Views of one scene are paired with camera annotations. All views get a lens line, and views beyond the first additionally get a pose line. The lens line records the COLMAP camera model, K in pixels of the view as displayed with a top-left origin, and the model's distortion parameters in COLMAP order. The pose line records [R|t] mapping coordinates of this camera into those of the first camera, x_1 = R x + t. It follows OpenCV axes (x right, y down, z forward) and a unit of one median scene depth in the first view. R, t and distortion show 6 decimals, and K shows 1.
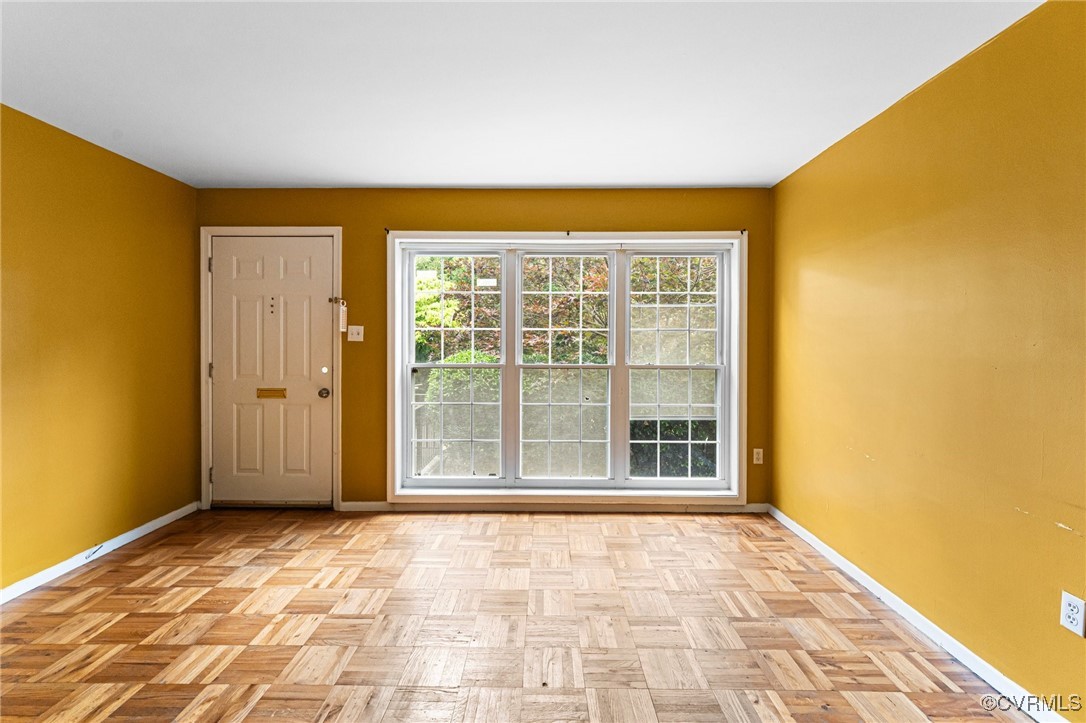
lens RADIAL K [[488.5, 0, 543.0], [0, 488.5, 342.3], [0, 0, 1]] dist [-0.001771, 0.000161]
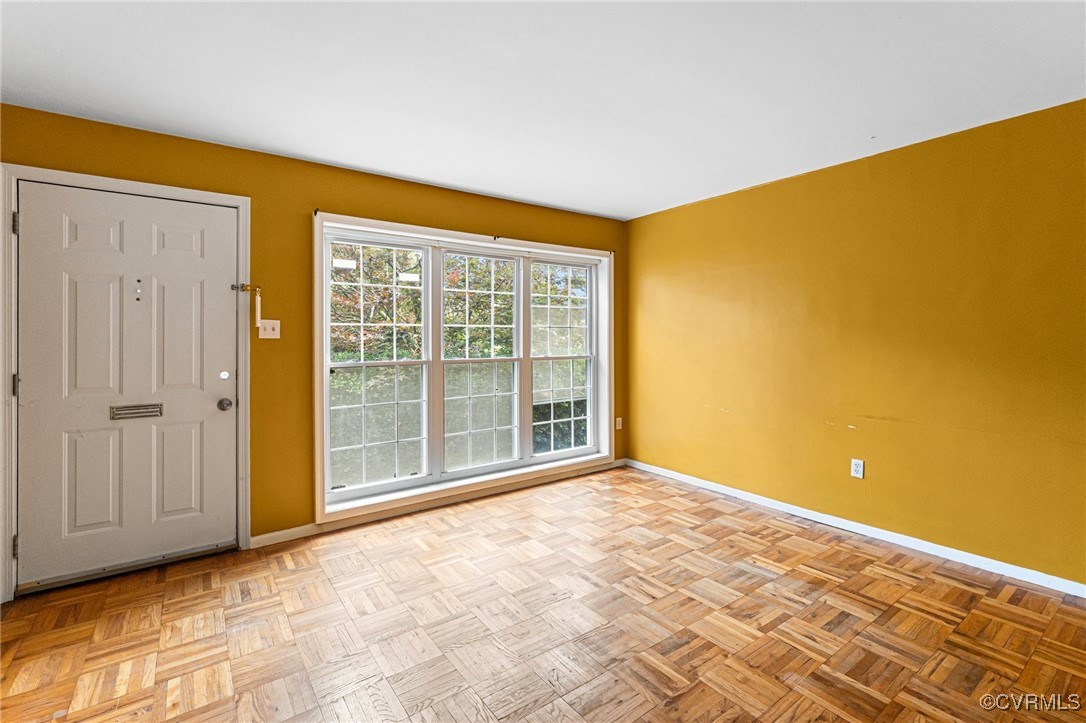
lens RADIAL K [[491.9, 0, 544.5], [0, 491.9, 330.4], [0, 0, 1]] dist [-0.001628, -0.000027]
pose [[0.801205, 0.002005, 0.598386, -0.510329], [0.006725, 0.999901, -0.012354, -0.002240], [-0.598352, 0.013923, 0.801113, 0.053489]]
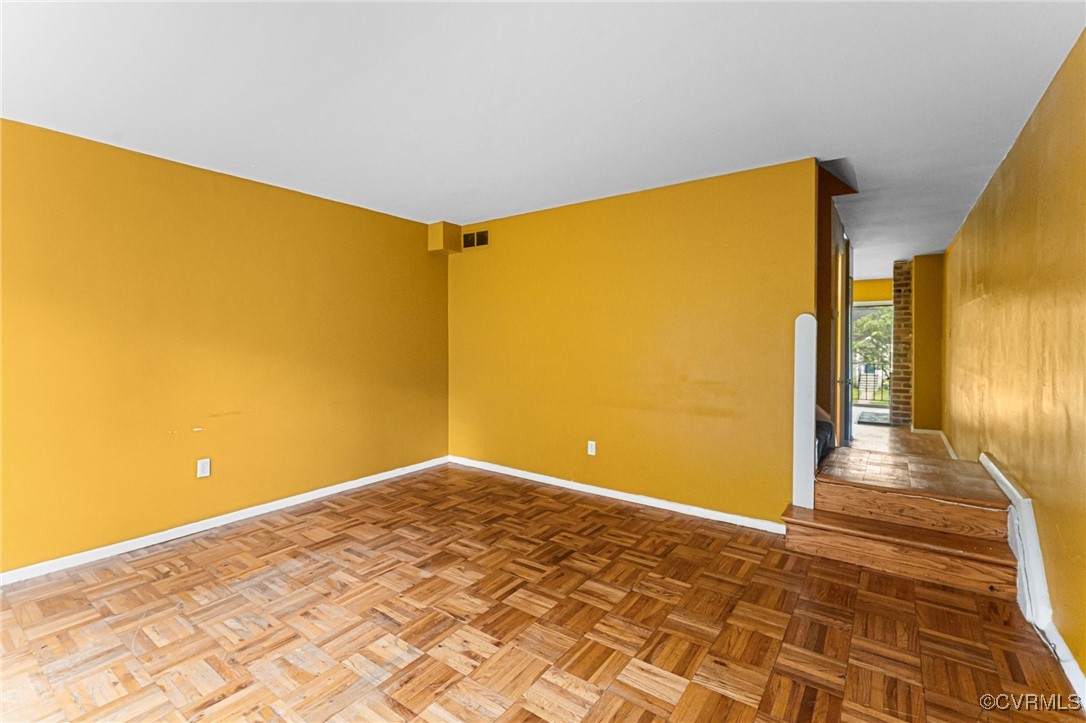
lens RADIAL K [[482.6, 0, 541.8], [0, 482.6, 351.8], [0, 0, 1]] dist [0.001464, 0.000410]
pose [[-0.811805, -0.017910, 0.583654, -0.564778], [0.002036, 0.999437, 0.033501, -0.008122], [-0.583925, 0.028384, -0.811311, 0.779749]]
